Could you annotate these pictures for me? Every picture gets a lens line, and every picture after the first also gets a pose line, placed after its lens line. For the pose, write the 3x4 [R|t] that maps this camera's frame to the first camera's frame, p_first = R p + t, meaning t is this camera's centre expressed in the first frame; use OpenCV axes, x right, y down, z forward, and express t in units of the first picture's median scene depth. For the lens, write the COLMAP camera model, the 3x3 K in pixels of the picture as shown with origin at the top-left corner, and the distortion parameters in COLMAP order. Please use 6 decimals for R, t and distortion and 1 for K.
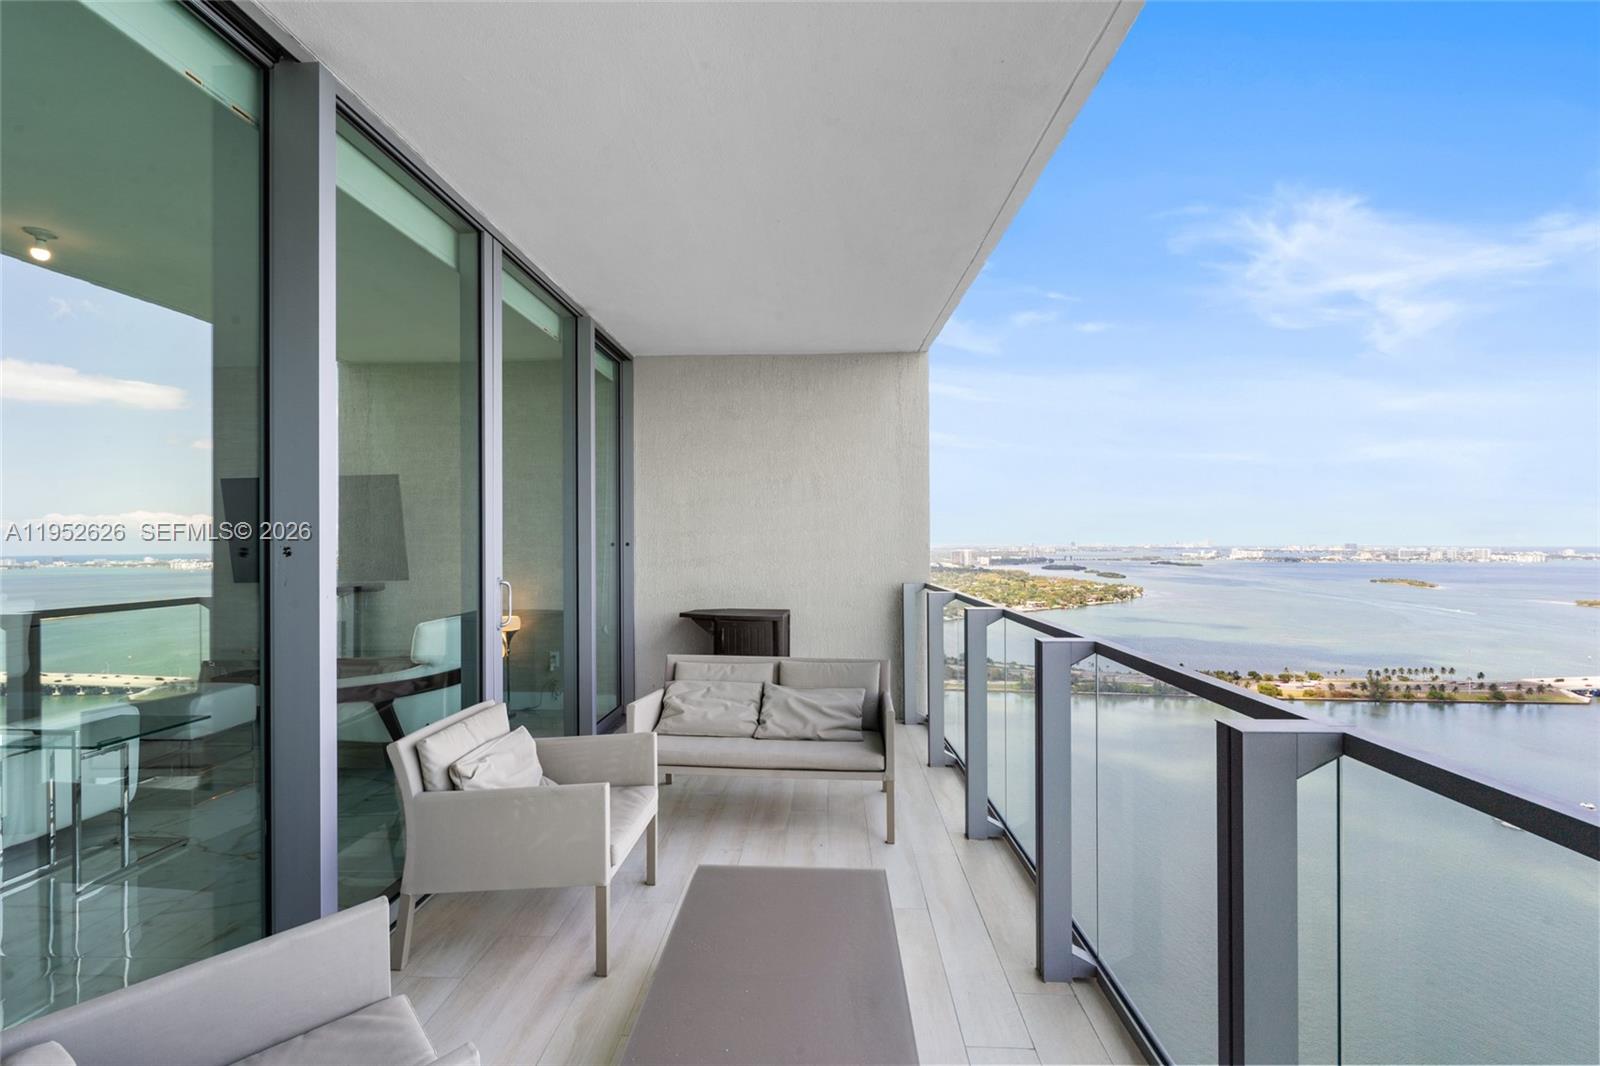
lens RADIAL K [[708.8, 0, 814.6], [0, 708.8, 536.2], [0, 0, 1]] dist [-0.000486, 0.000903]
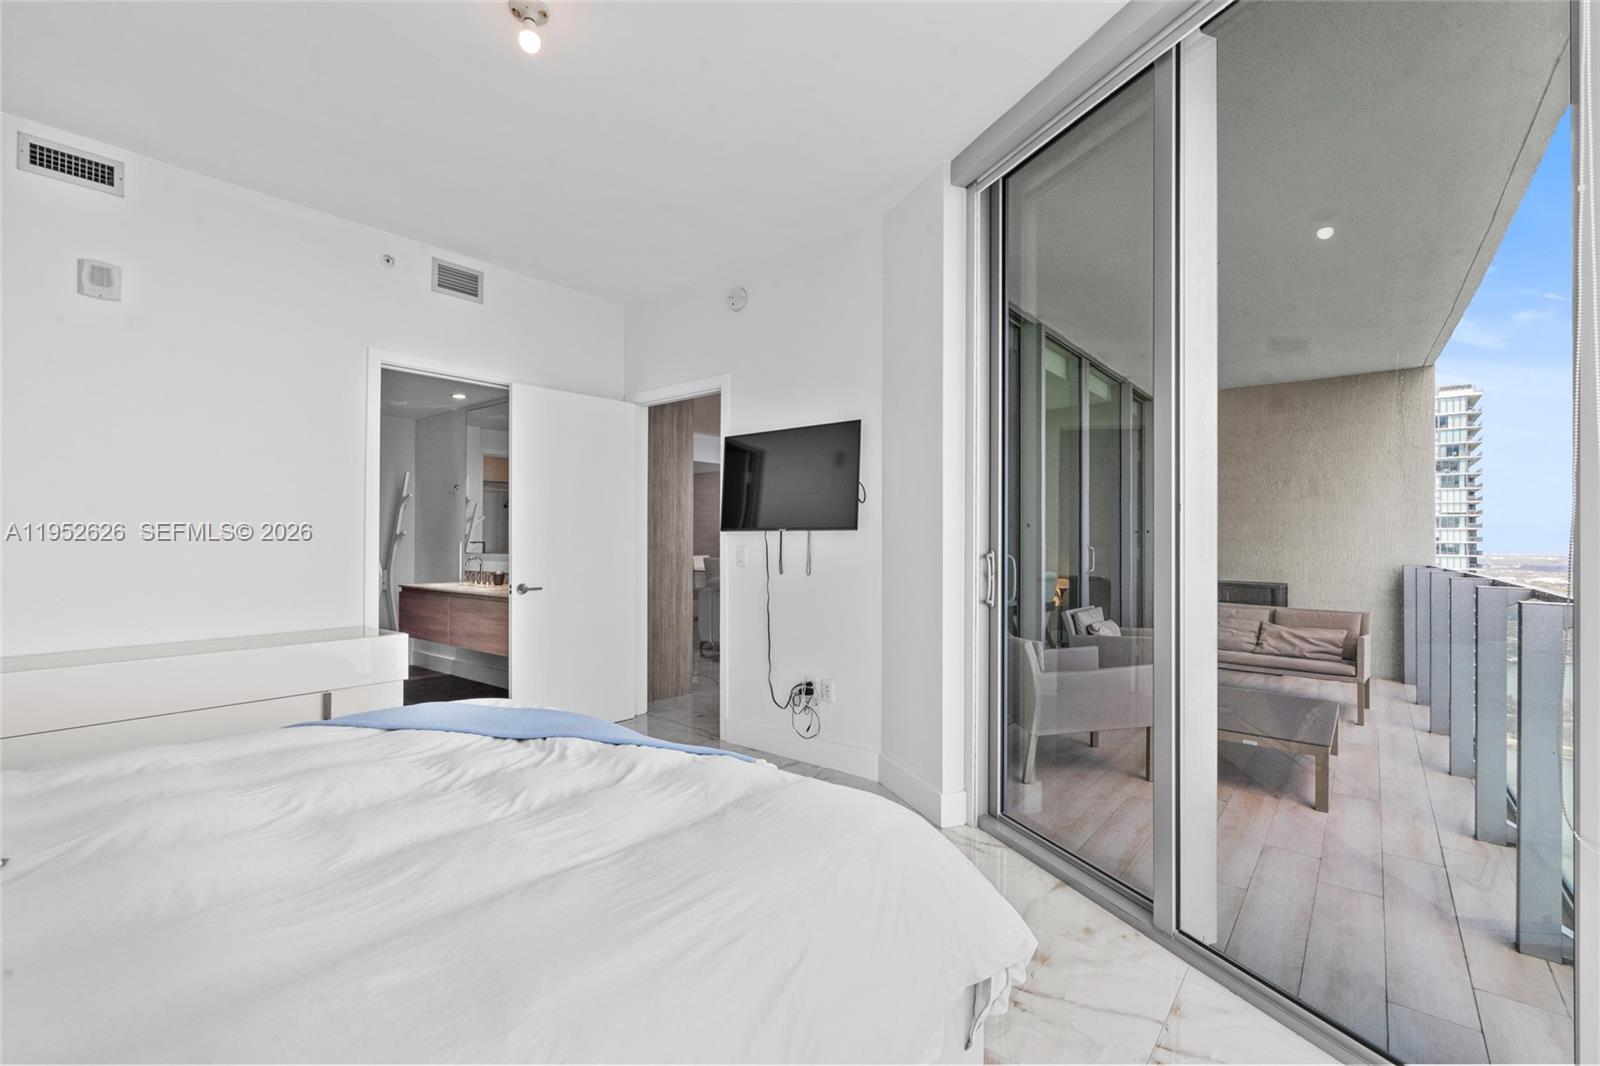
lens RADIAL K [[708.8, 0, 798.4], [0, 708.8, 532.8], [0, 0, 1]] dist [-0.000486, 0.000903]
pose [[0.790766, 0.007825, -0.612069, 0.071983], [-0.009831, 0.999952, 0.000083, 0.031888], [0.612040, 0.005952, 0.790805, -0.813532]]
